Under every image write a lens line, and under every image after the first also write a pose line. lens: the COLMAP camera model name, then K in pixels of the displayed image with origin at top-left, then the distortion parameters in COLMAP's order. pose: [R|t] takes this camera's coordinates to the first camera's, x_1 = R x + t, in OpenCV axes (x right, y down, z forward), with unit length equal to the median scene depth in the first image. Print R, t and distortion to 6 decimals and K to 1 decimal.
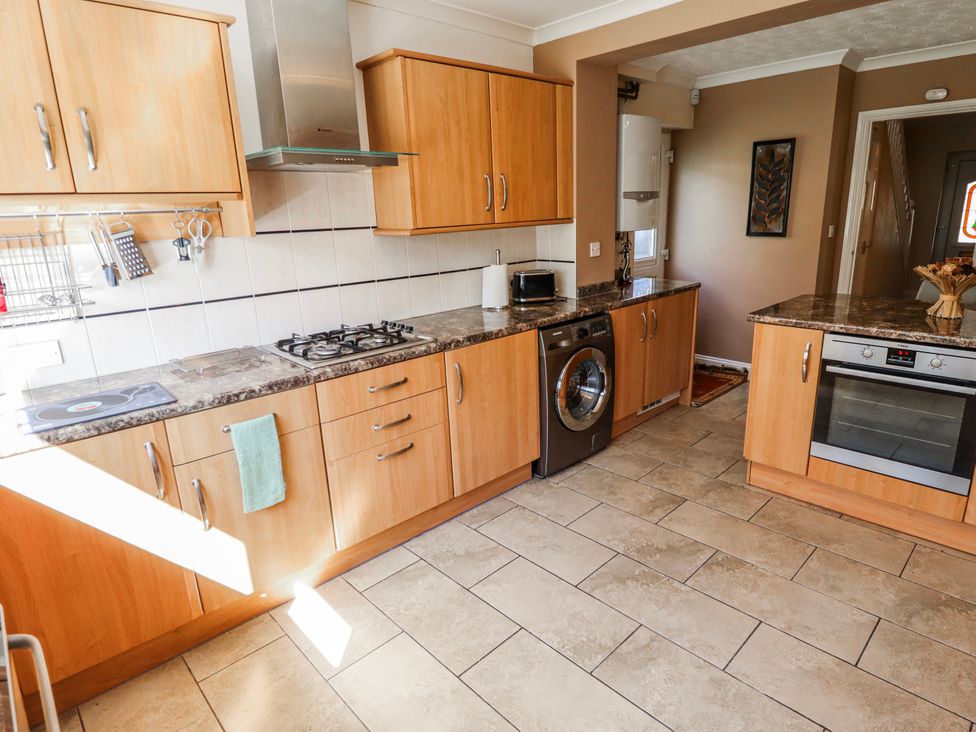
lens RADIAL K [[549.1, 0, 494.6], [0, 549.1, 359.2], [0, 0, 1]] dist [-0.003744, -0.001514]
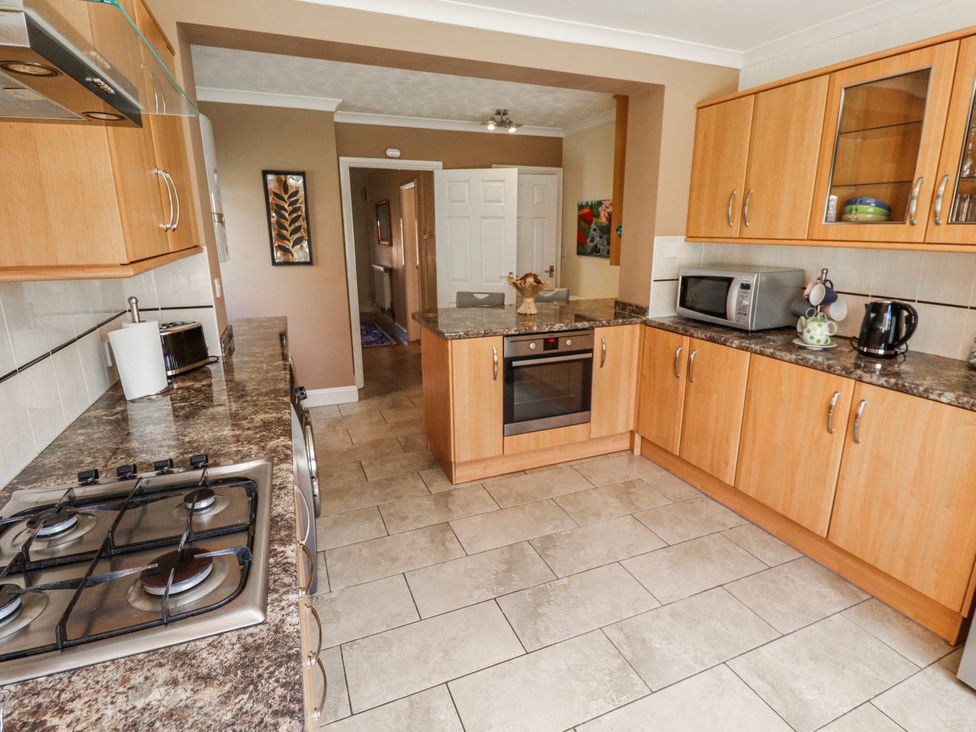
lens RADIAL K [[509.4, 0, 494.5], [0, 509.4, 366.6], [0, 0, 1]] dist [0.000610, -0.012538]
pose [[0.358956, -0.209302, 0.909584, -0.442246], [0.235536, 0.963305, 0.128711, -0.129194], [-0.903146, 0.168038, 0.395082, 0.539572]]
